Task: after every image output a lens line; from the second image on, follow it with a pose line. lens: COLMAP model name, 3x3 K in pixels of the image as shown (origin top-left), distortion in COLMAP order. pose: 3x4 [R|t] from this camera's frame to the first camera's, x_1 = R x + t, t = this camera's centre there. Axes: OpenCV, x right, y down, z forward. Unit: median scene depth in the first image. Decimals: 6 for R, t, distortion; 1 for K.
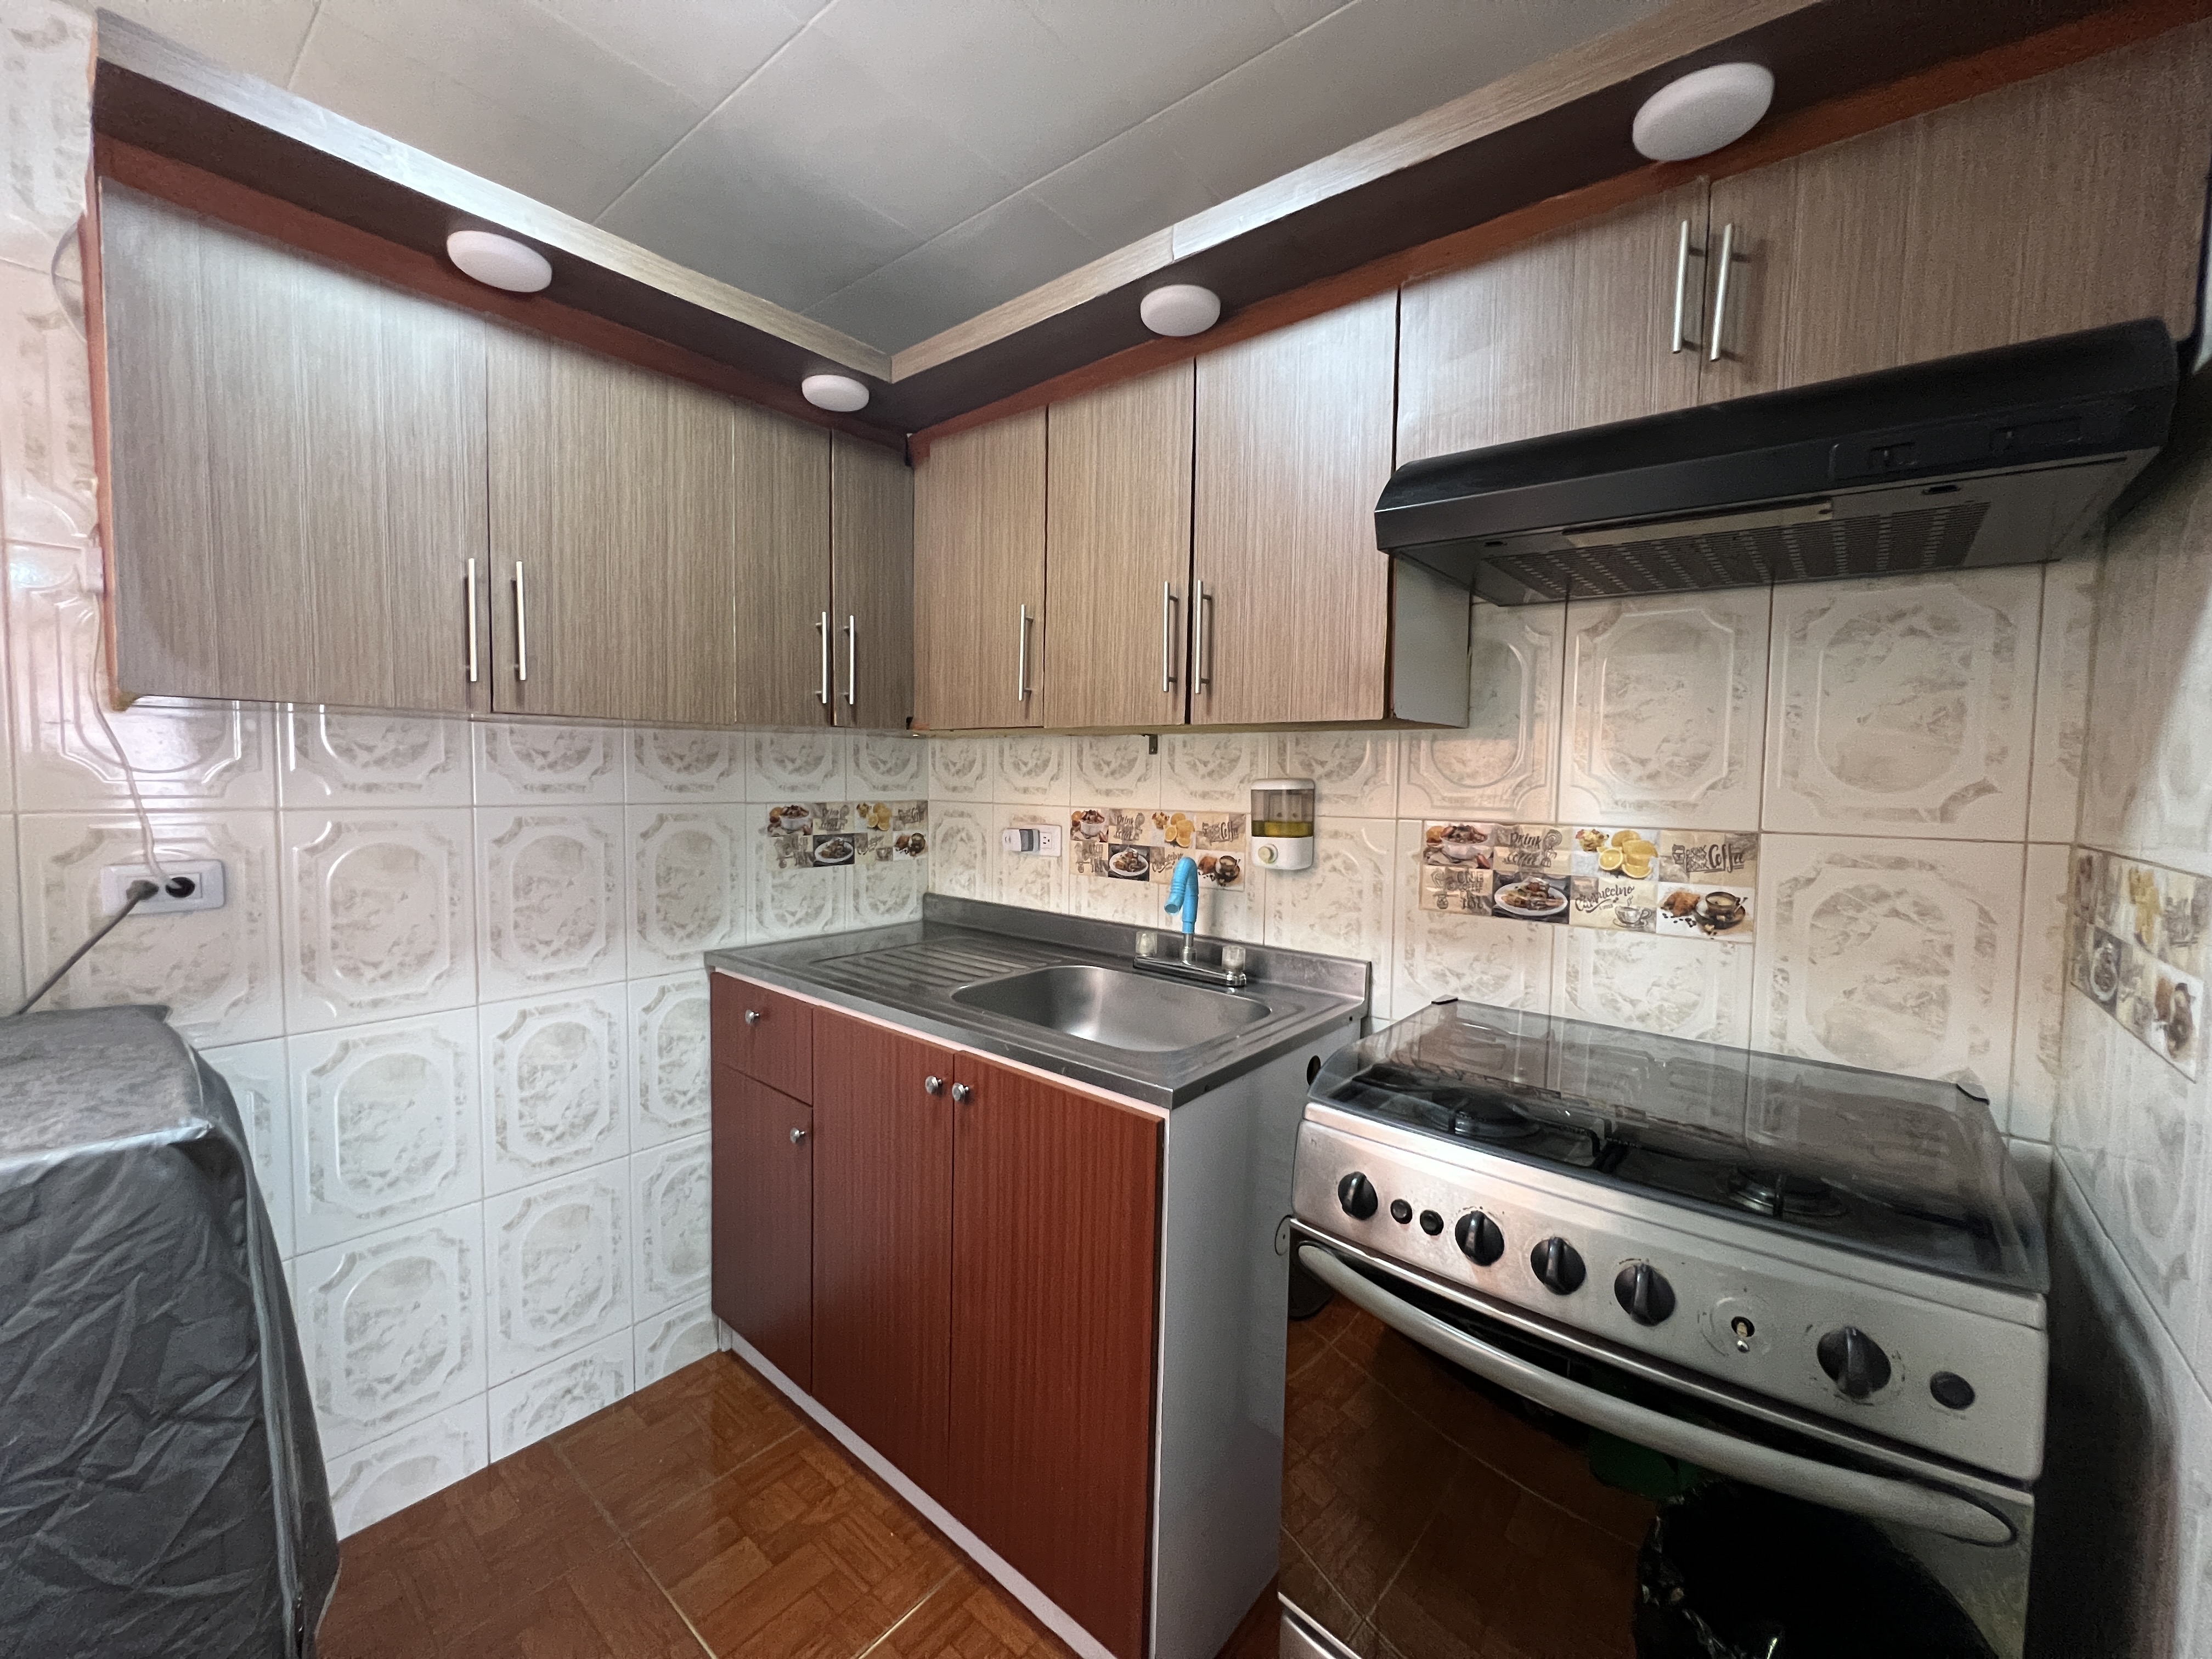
lens RADIAL K [[883.5, 0, 1098.8], [0, 883.5, 828.5], [0, 0, 1]] dist [-0.000517, 0.000527]
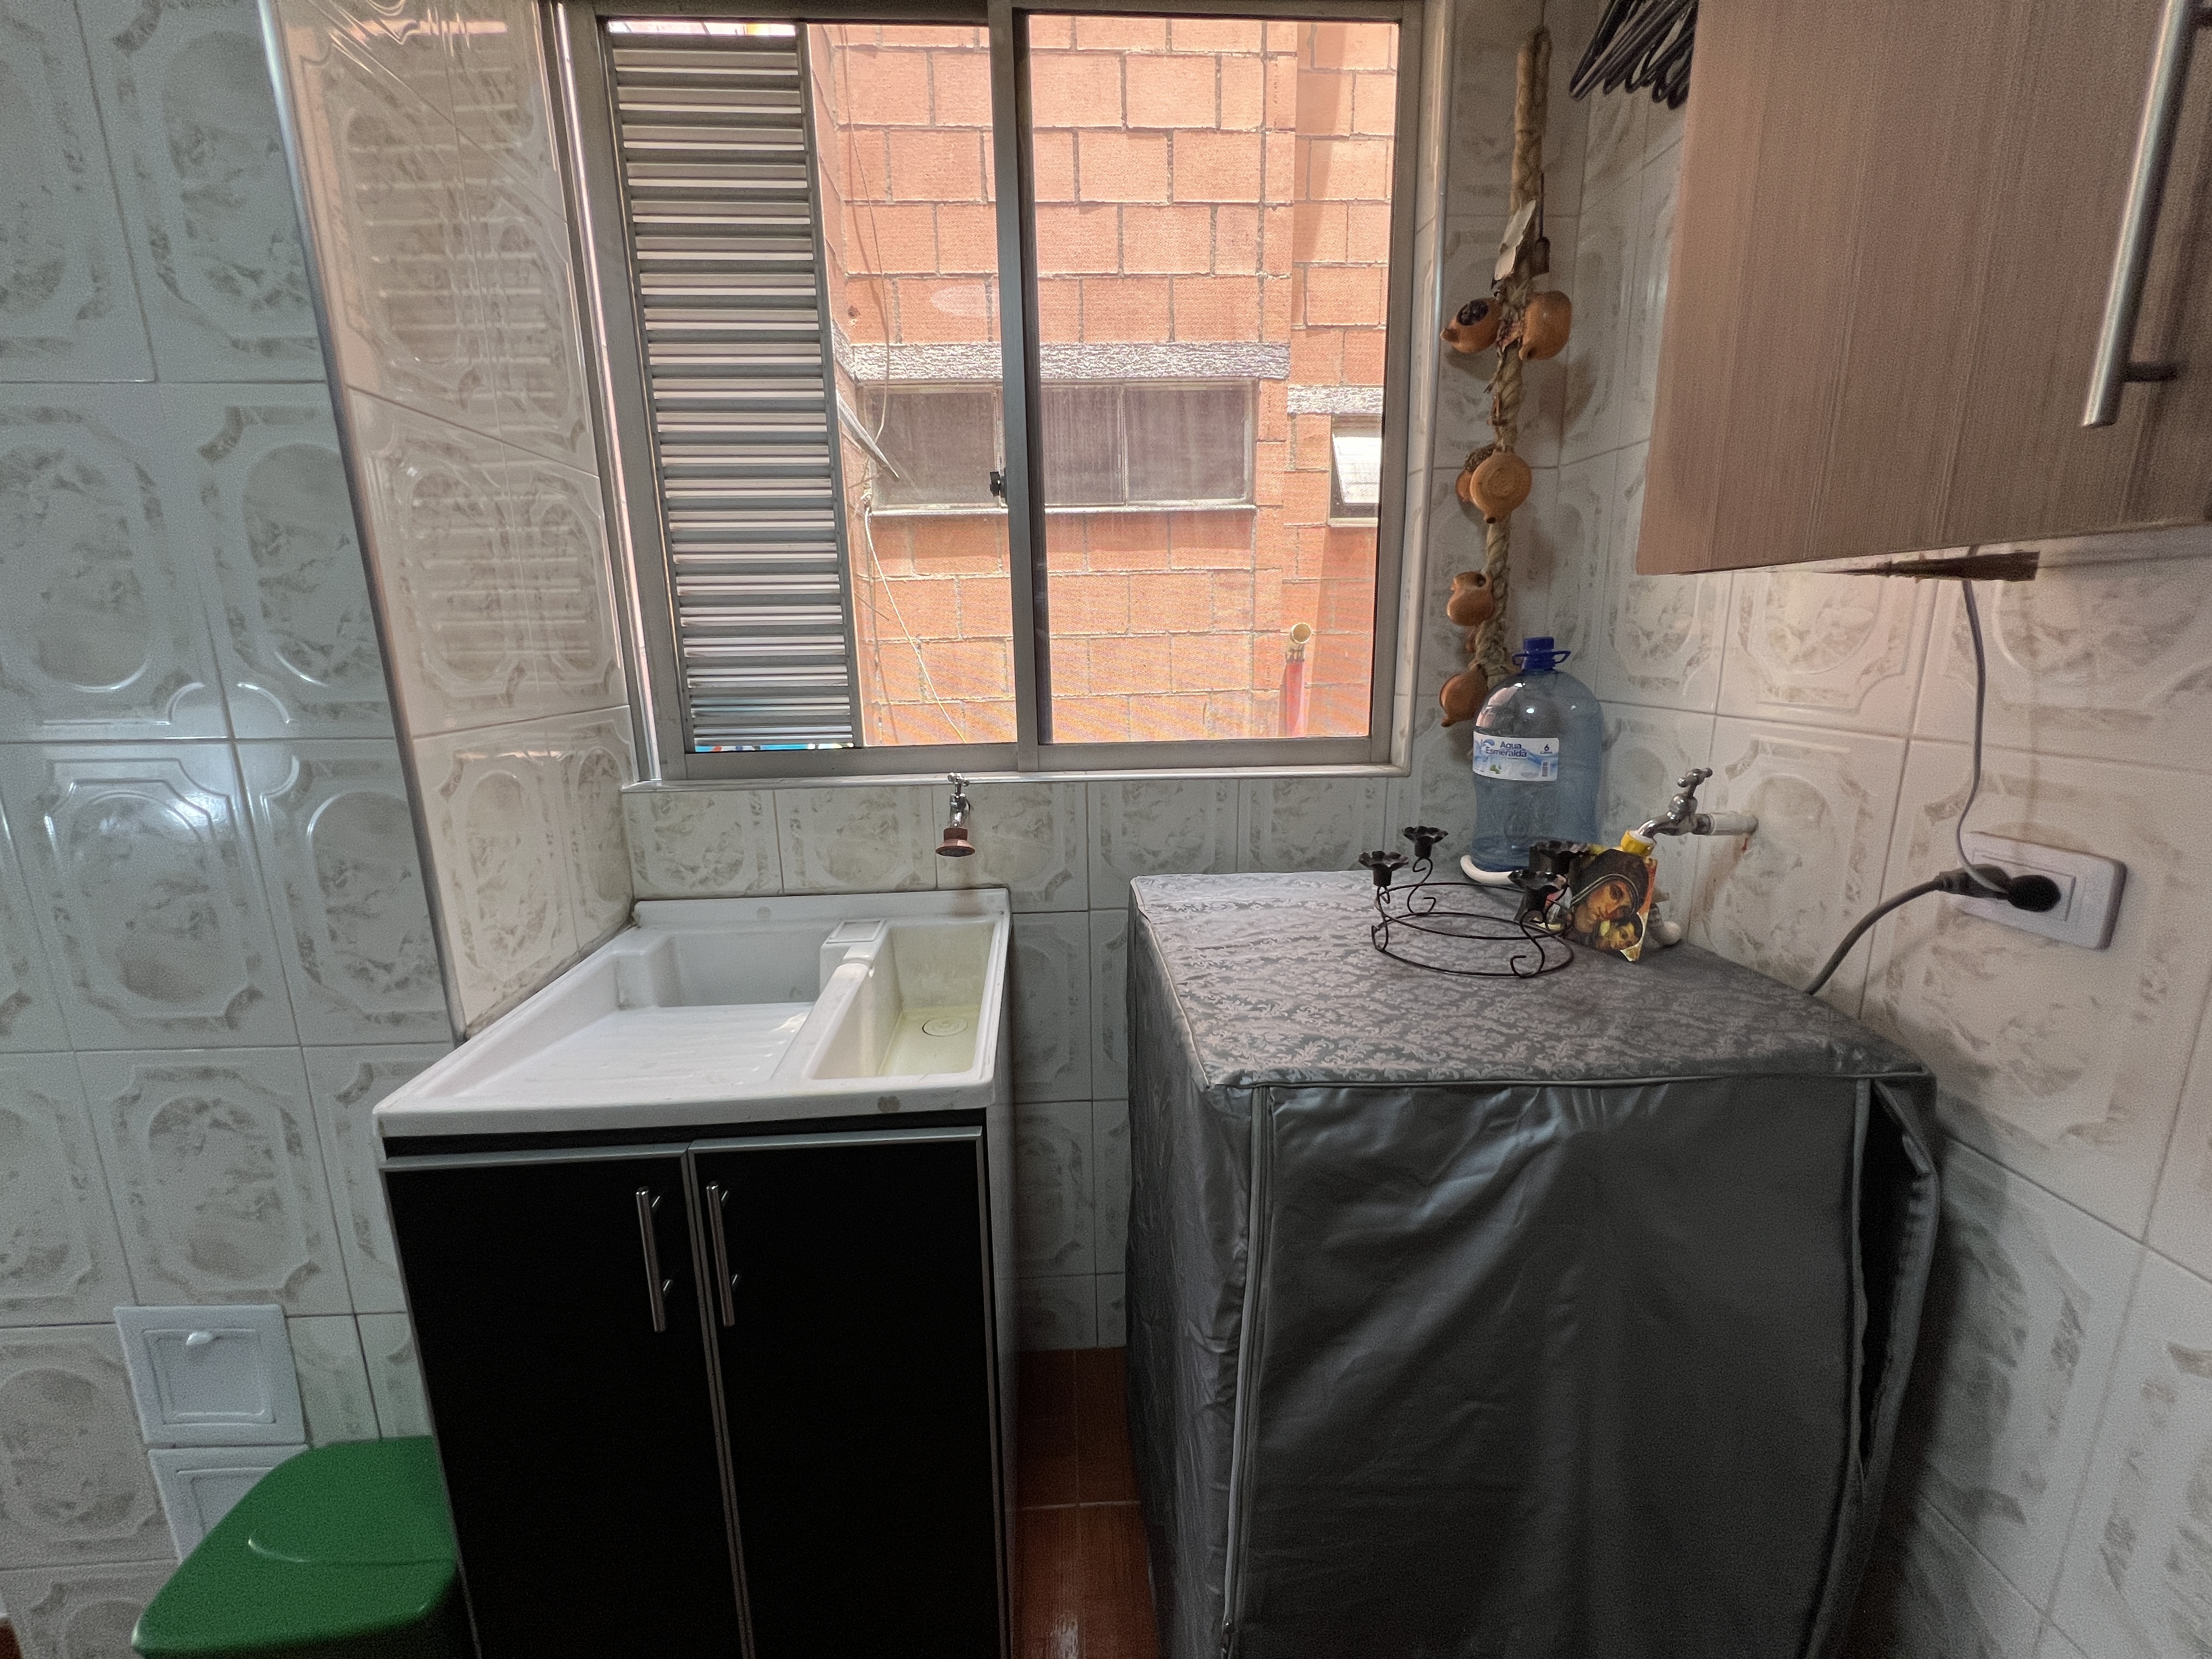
lens RADIAL K [[883.5, 0, 1098.2], [0, 883.5, 817.0], [0, 0, 1]] dist [-0.000517, 0.000527]
pose [[-0.742632, 0.136474, -0.655646, -0.219332], [-0.025731, 0.972478, 0.231568, -0.089244], [0.669205, 0.188841, -0.718682, 0.934095]]
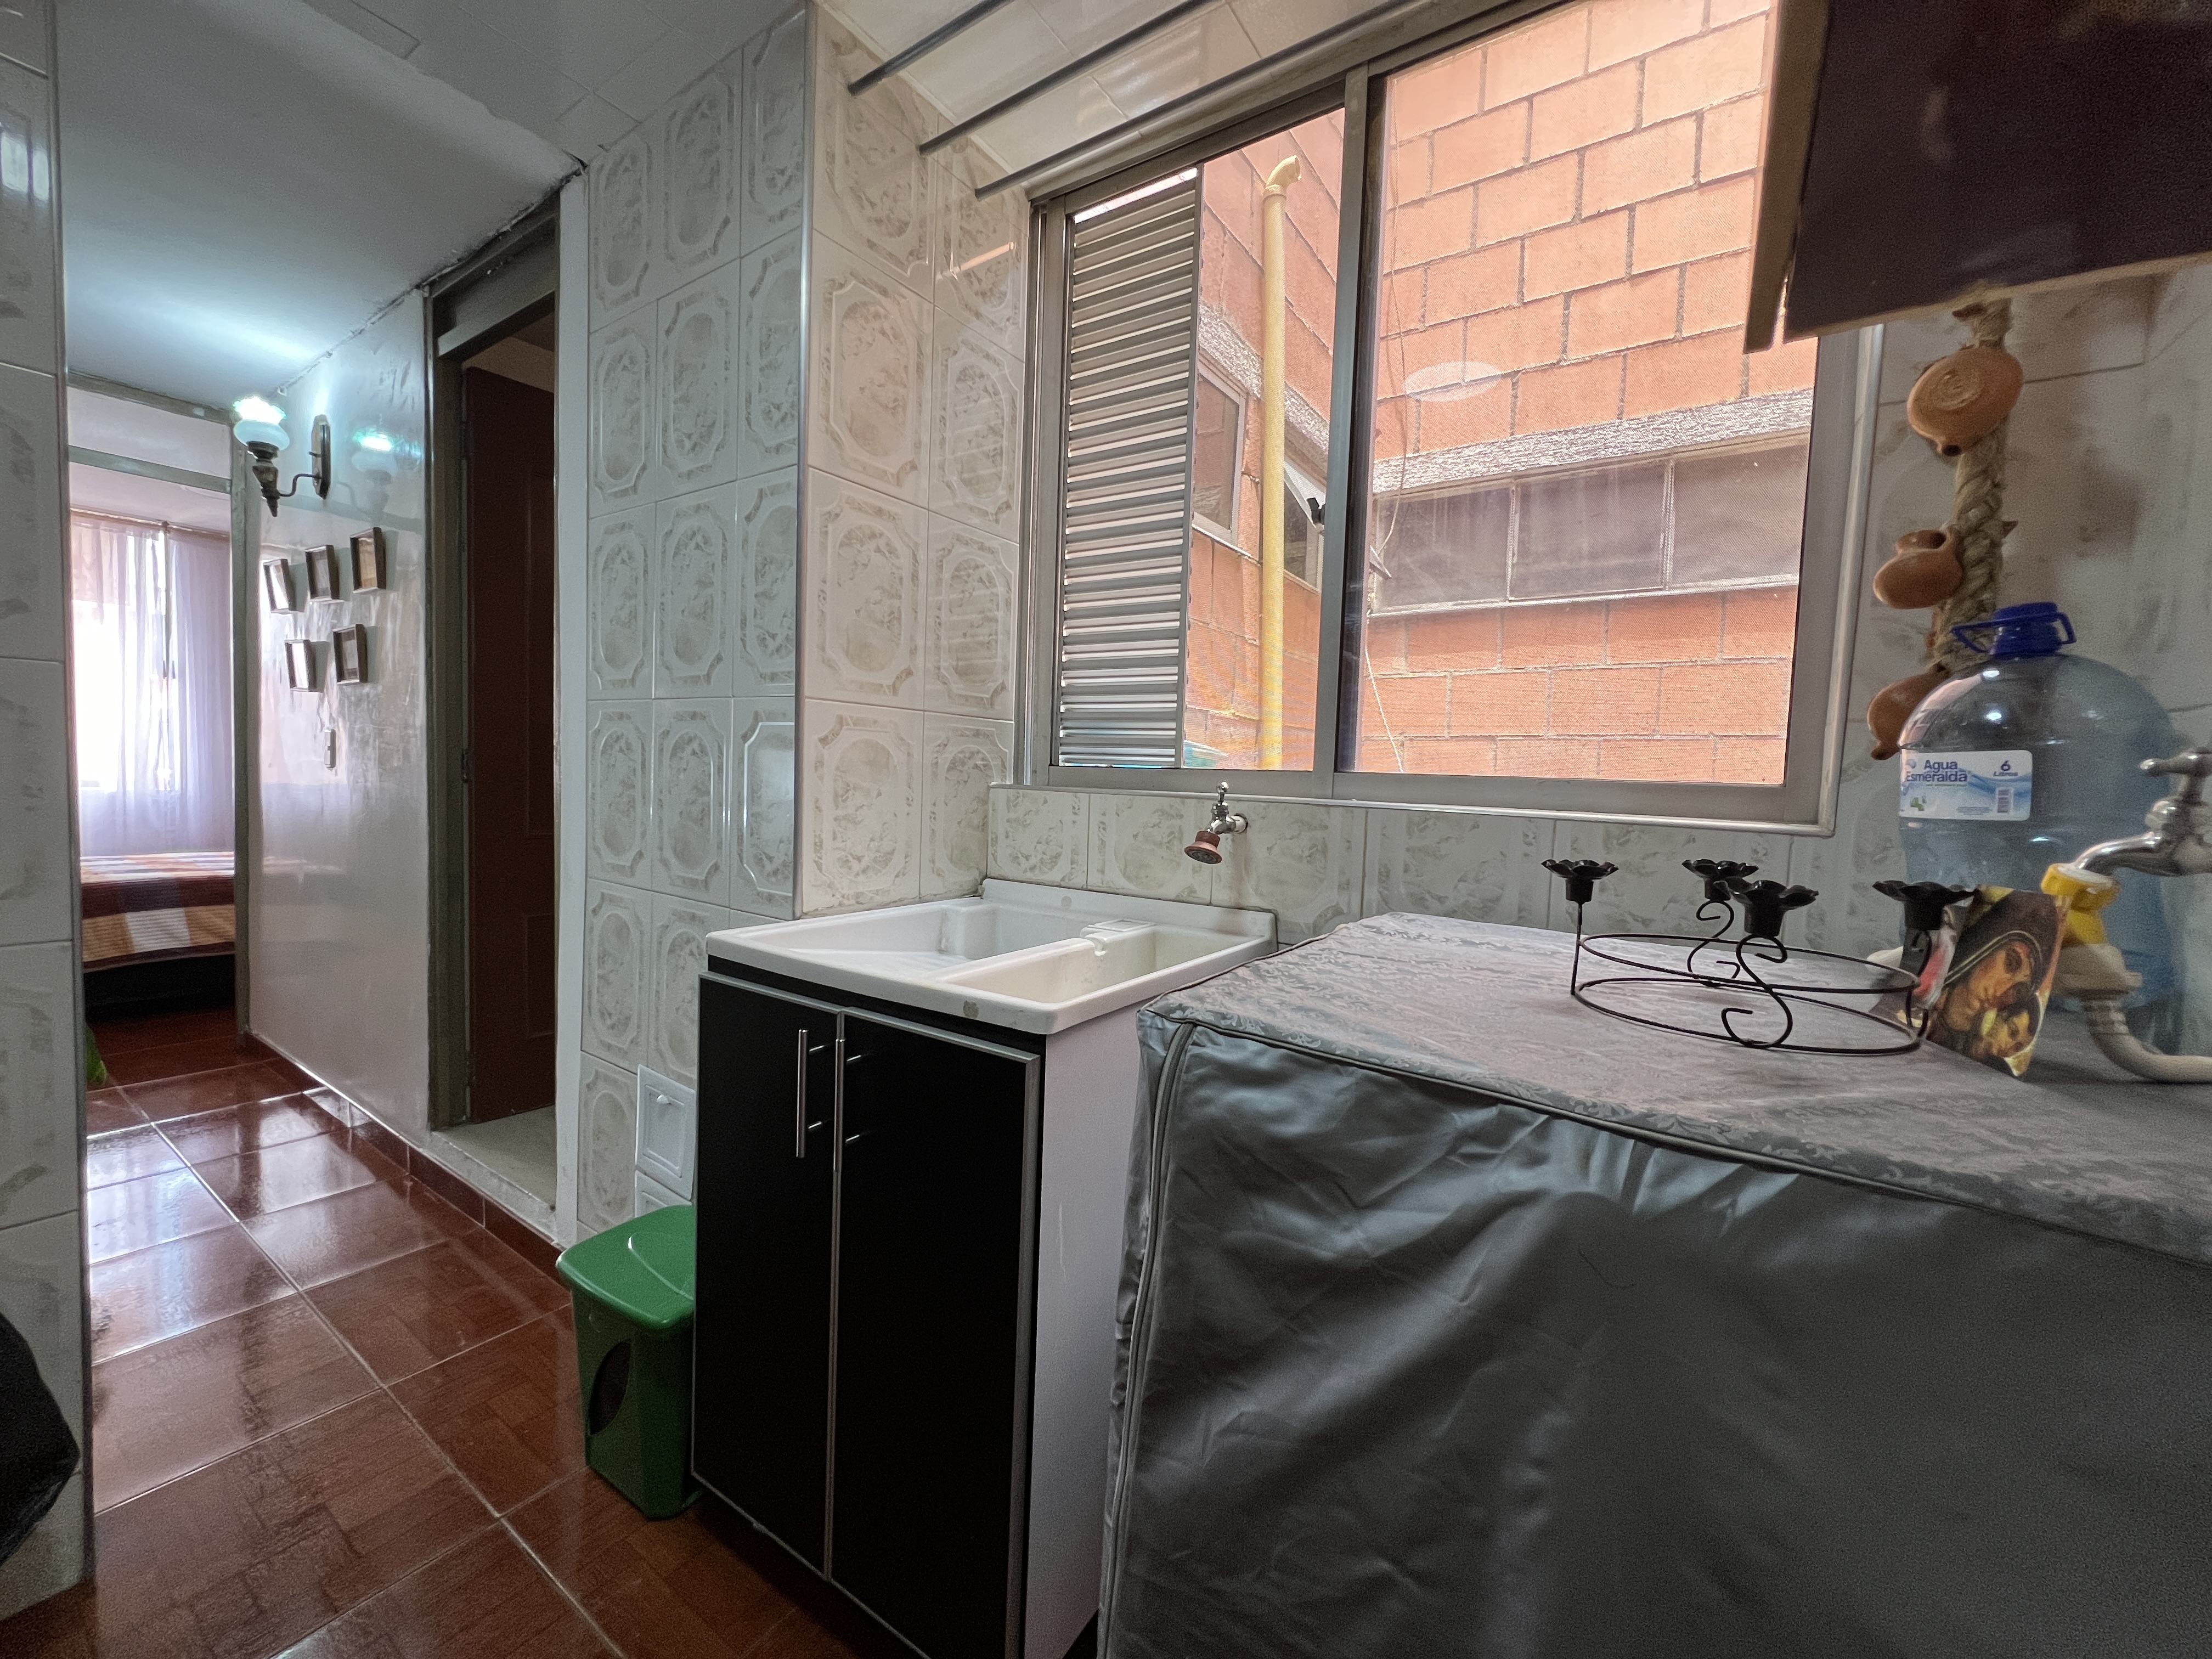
lens RADIAL K [[883.5, 0, 1106.9], [0, 883.5, 819.4], [0, 0, 1]] dist [-0.000517, 0.000527]
pose [[-0.995306, -0.043523, -0.086437, -0.546672], [-0.052099, 0.993665, 0.099578, 0.047277], [0.081556, 0.103614, -0.991268, 1.093019]]
